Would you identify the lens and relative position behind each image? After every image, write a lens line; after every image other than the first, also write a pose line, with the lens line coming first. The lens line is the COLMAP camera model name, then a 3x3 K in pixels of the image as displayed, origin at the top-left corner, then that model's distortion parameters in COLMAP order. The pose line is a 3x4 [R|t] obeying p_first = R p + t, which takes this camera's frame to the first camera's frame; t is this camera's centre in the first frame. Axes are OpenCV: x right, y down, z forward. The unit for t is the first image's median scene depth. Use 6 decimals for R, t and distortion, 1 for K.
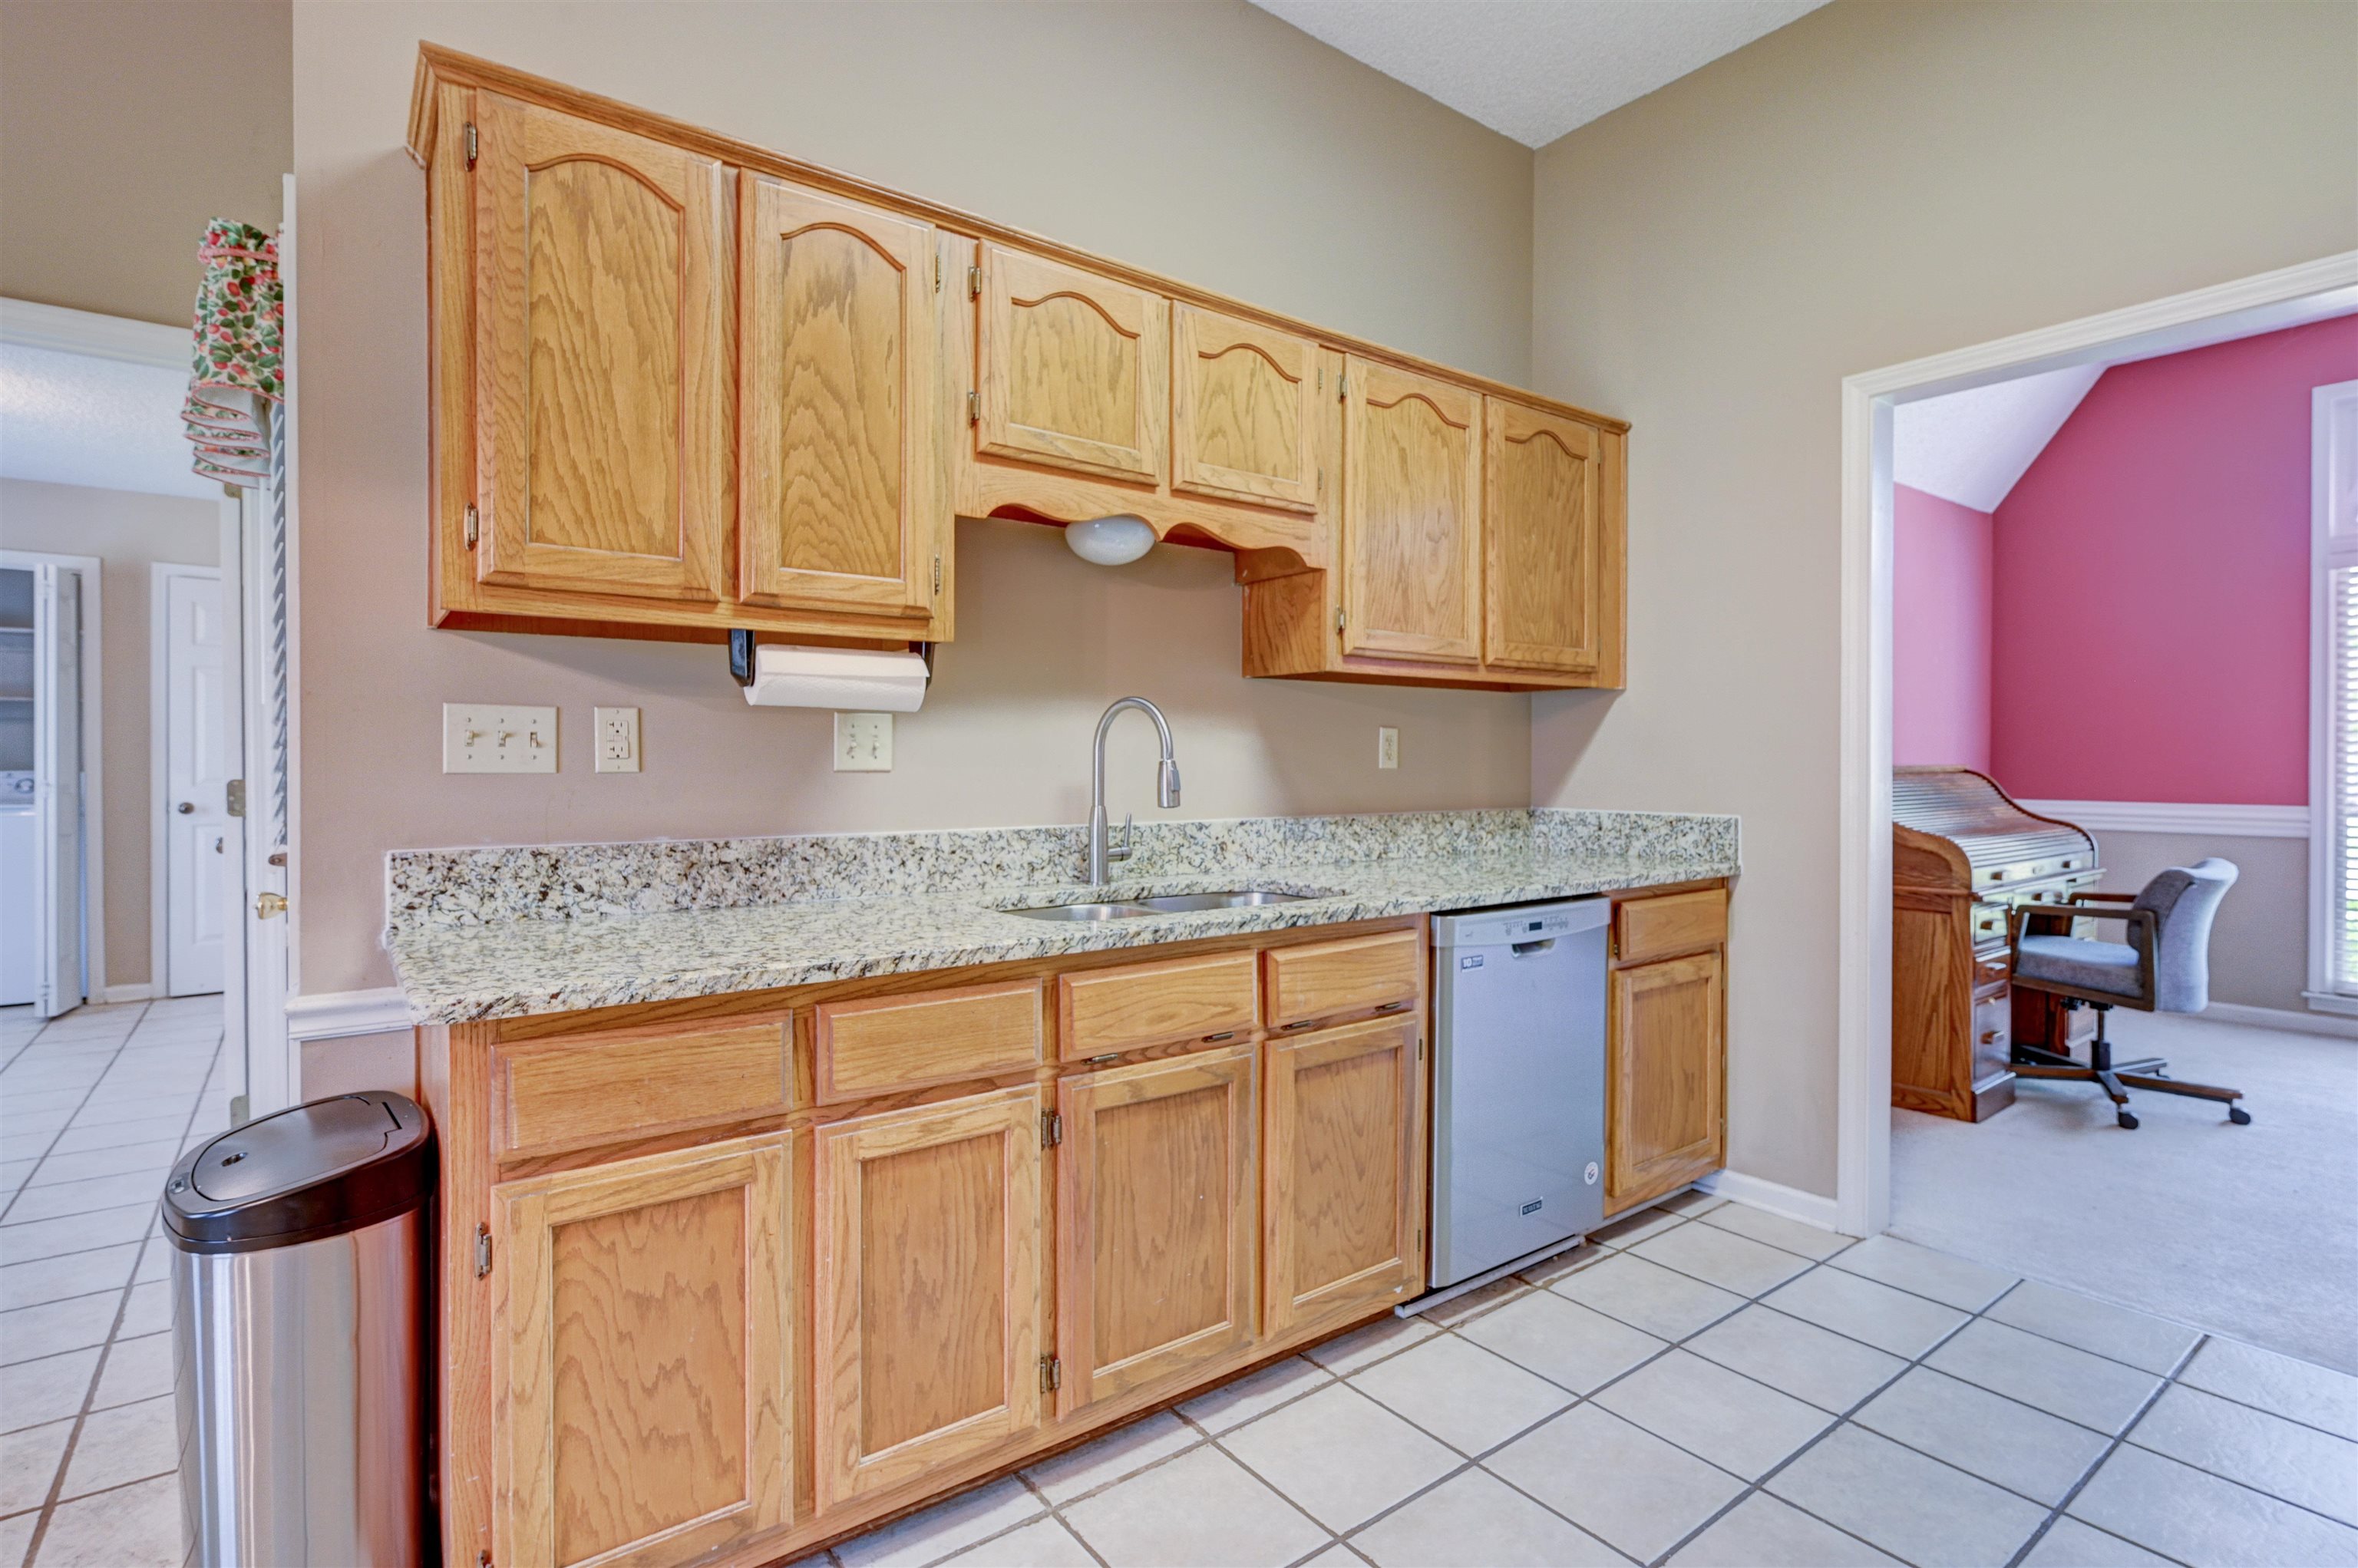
lens RADIAL K [[1125.2, 0, 1178.8], [0, 1125.2, 770.9], [0, 0, 1]] dist [-0.003490, 0.000088]
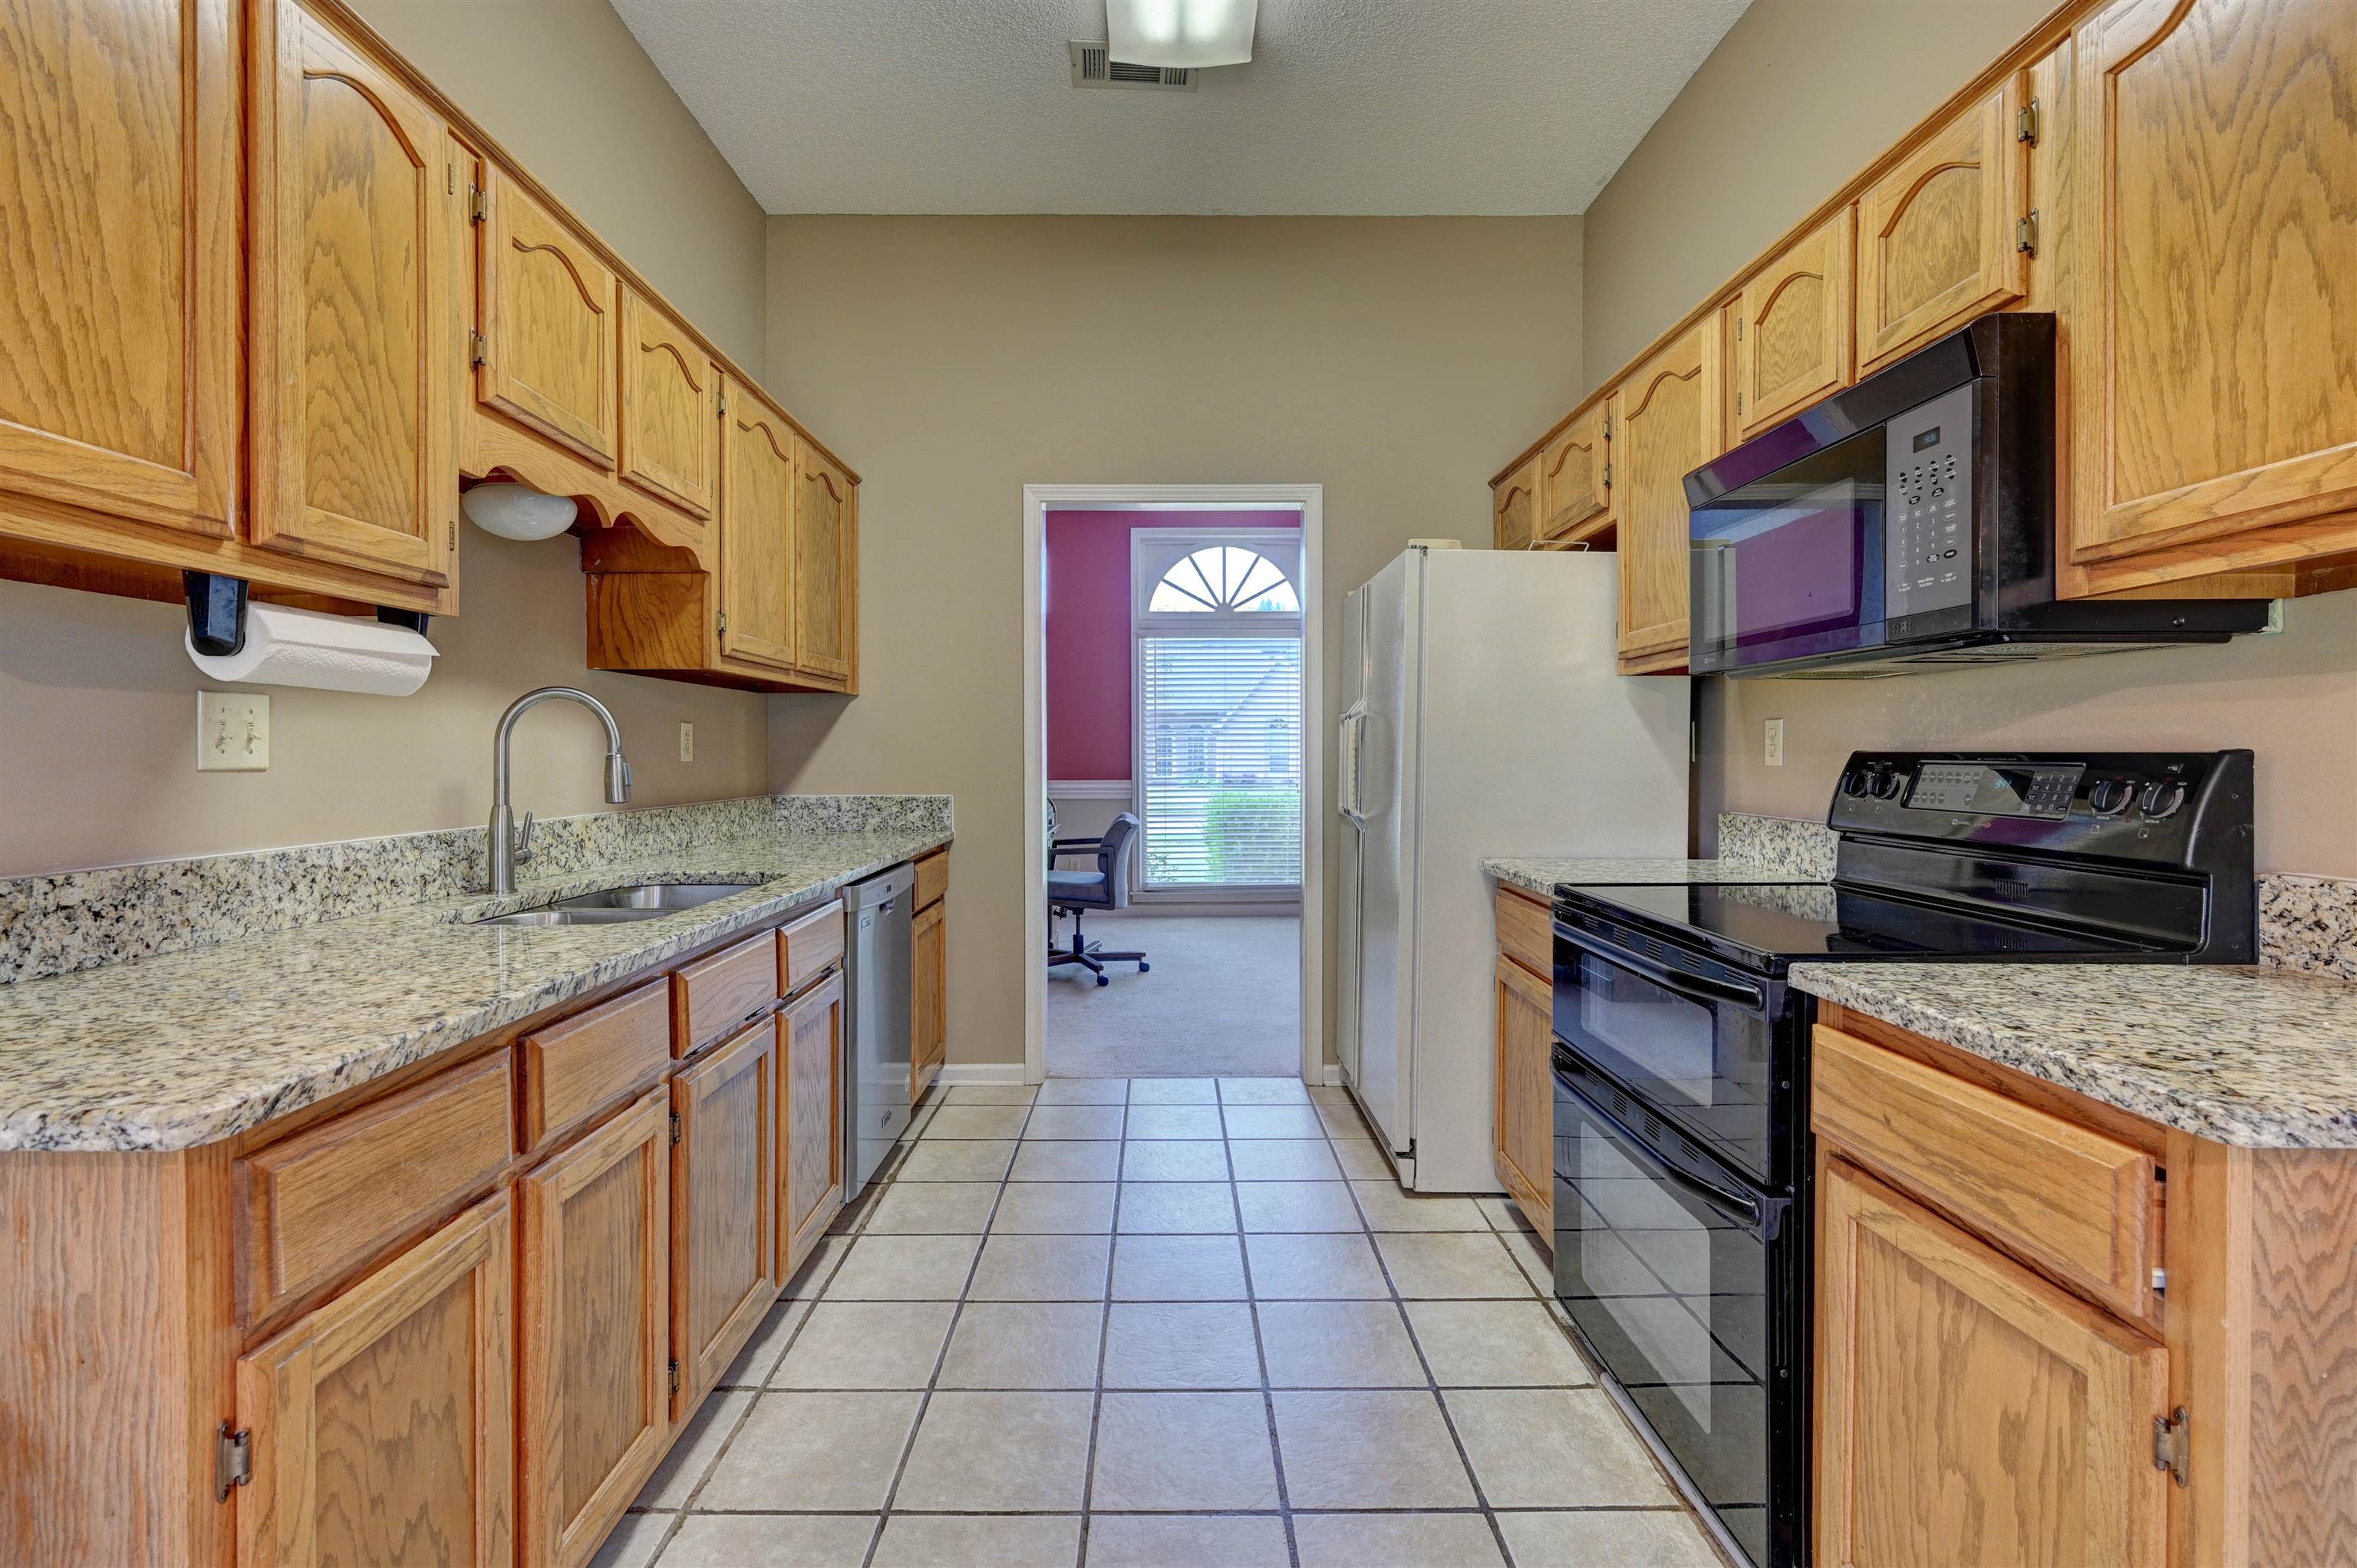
lens RADIAL K [[1050.4, 0, 1148.8], [0, 1050.4, 764.2], [0, 0, 1]] dist [-0.000186, 0.000283]
pose [[0.606407, -0.011017, 0.795078, -0.511719], [0.010160, 0.999930, 0.006106, -0.002040], [-0.795089, 0.004376, 0.606476, 0.094748]]
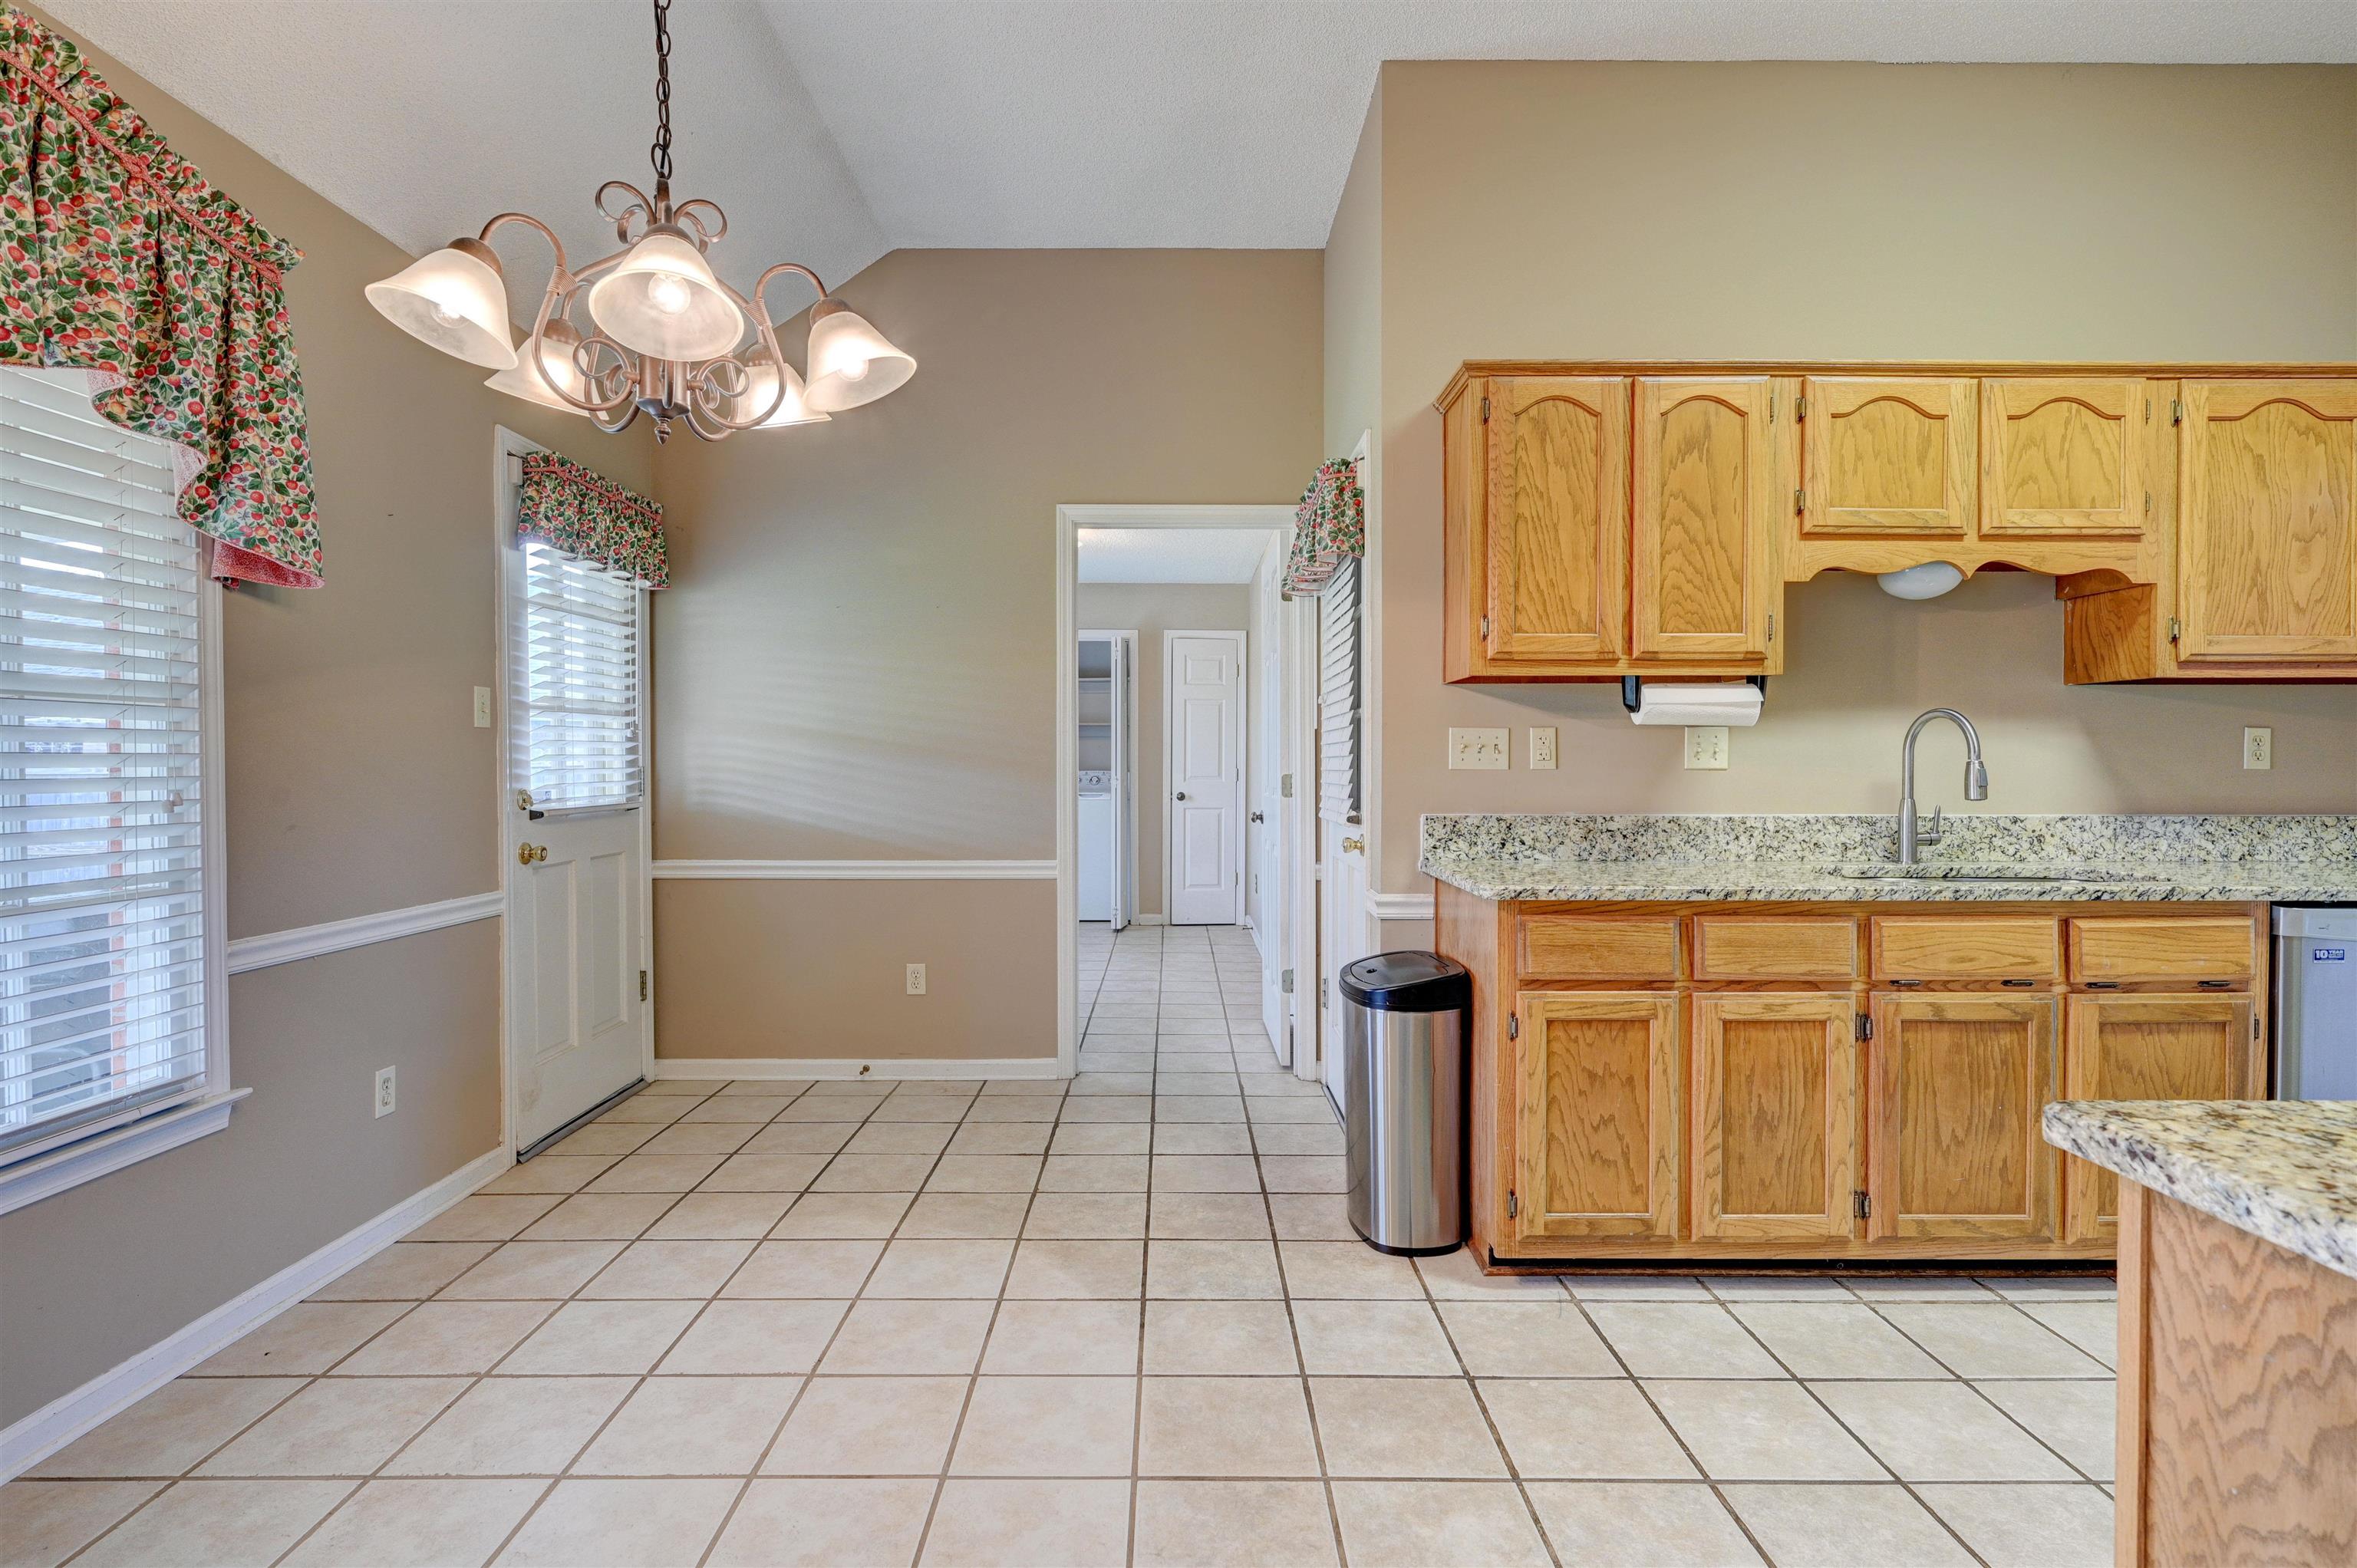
lens RADIAL K [[1153.4, 0, 1194.5], [0, 1153.4, 772.2], [0, 0, 1]] dist [-0.001538, 0.000075]
pose [[0.805886, 0.002976, -0.592063, 0.053505], [-0.004680, 0.999988, -0.001344, 0.009246], [0.592052, 0.003854, 0.805891, -0.547991]]
